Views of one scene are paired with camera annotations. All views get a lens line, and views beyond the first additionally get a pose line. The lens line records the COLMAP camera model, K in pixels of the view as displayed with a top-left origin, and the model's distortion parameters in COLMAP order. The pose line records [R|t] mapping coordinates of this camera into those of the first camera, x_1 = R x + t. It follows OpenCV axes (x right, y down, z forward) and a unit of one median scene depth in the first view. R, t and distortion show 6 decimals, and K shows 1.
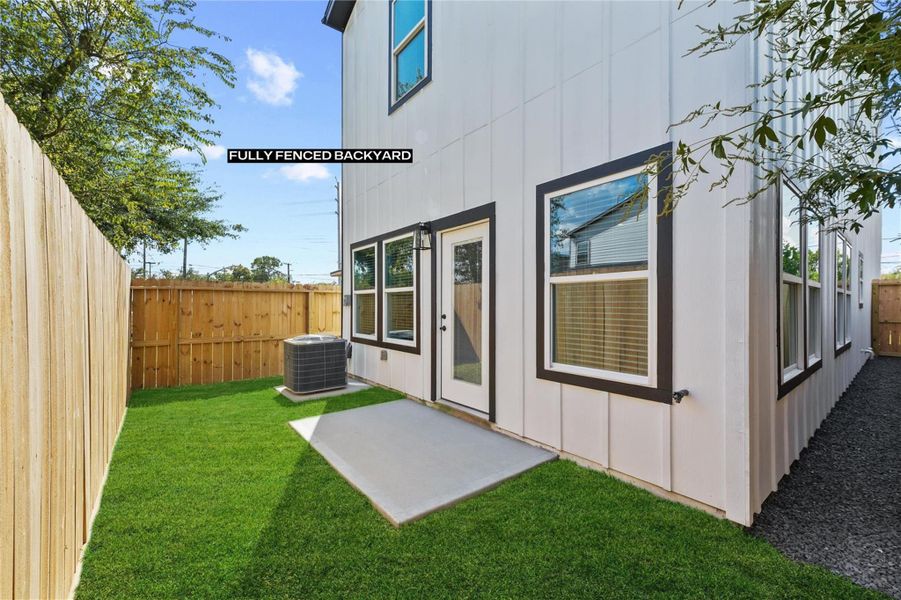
lens RADIAL K [[364.3, 0, 448.6], [0, 364.3, 303.3], [0, 0, 1]] dist [0.000332, -0.000687]
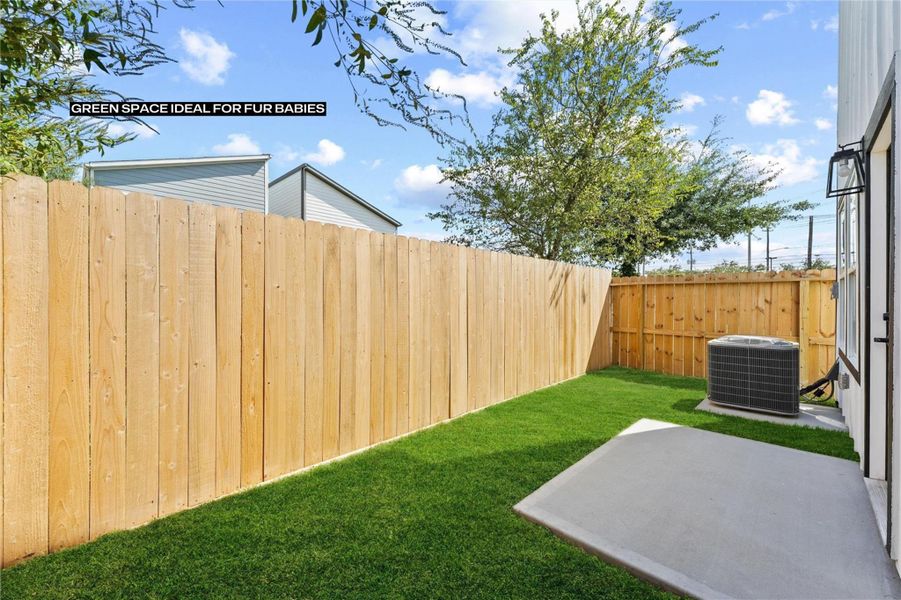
lens RADIAL K [[364.3, 0, 448.6], [0, 364.3, 303.3], [0, 0, 1]] dist [0.000332, -0.000687]
pose [[0.100391, 0.007344, -0.994921, 0.314940], [-0.000388, 0.999973, 0.007342, 0.010629], [0.994948, -0.000352, 0.100391, 0.266100]]
